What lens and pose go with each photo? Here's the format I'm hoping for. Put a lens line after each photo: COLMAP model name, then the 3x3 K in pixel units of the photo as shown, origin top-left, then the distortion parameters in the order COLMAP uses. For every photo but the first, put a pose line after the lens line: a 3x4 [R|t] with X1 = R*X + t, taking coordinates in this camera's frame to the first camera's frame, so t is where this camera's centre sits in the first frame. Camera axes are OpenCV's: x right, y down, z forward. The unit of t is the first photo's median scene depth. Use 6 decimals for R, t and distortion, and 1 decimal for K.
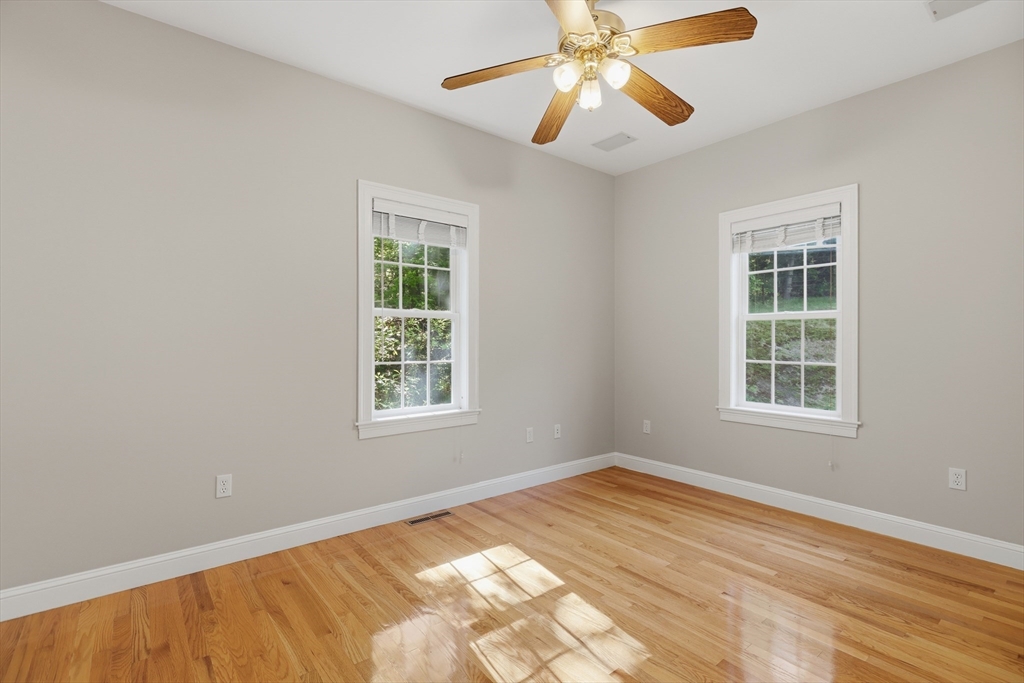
lens RADIAL K [[473.3, 0, 512.0], [0, 473.3, 341.5], [0, 0, 1]] dist [-0.002208, -0.000278]
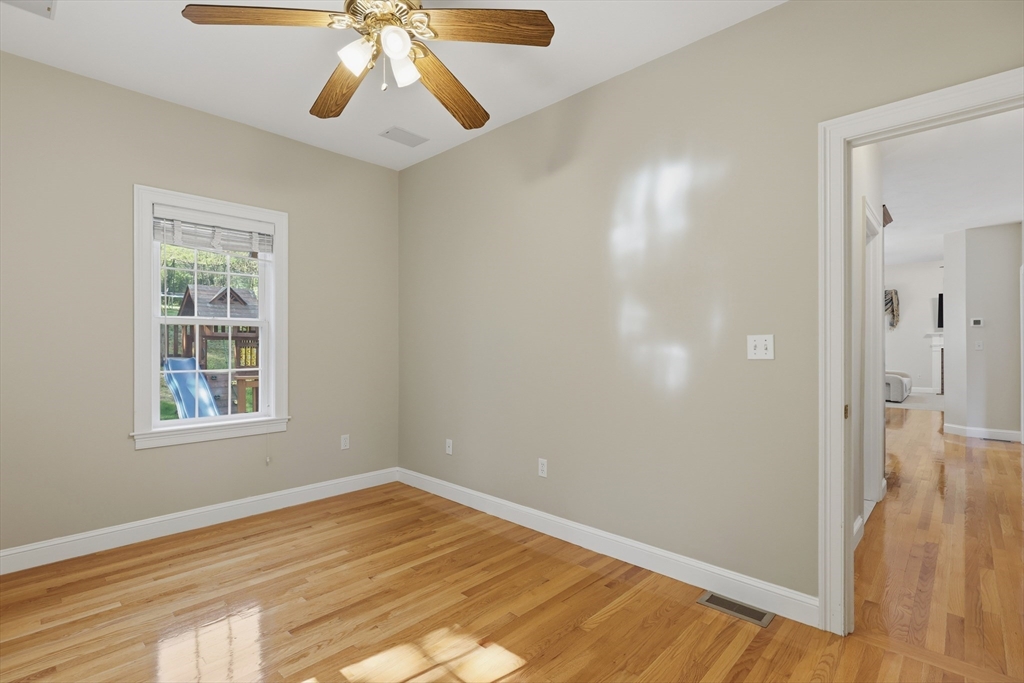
lens RADIAL K [[473.3, 0, 512.0], [0, 473.3, 341.5], [0, 0, 1]] dist [-0.002208, -0.000278]
pose [[-0.118953, 0.003958, 0.992892, -0.537882], [0.003073, 0.999989, -0.003618, -0.010151], [-0.992895, 0.002621, -0.118964, 0.630315]]
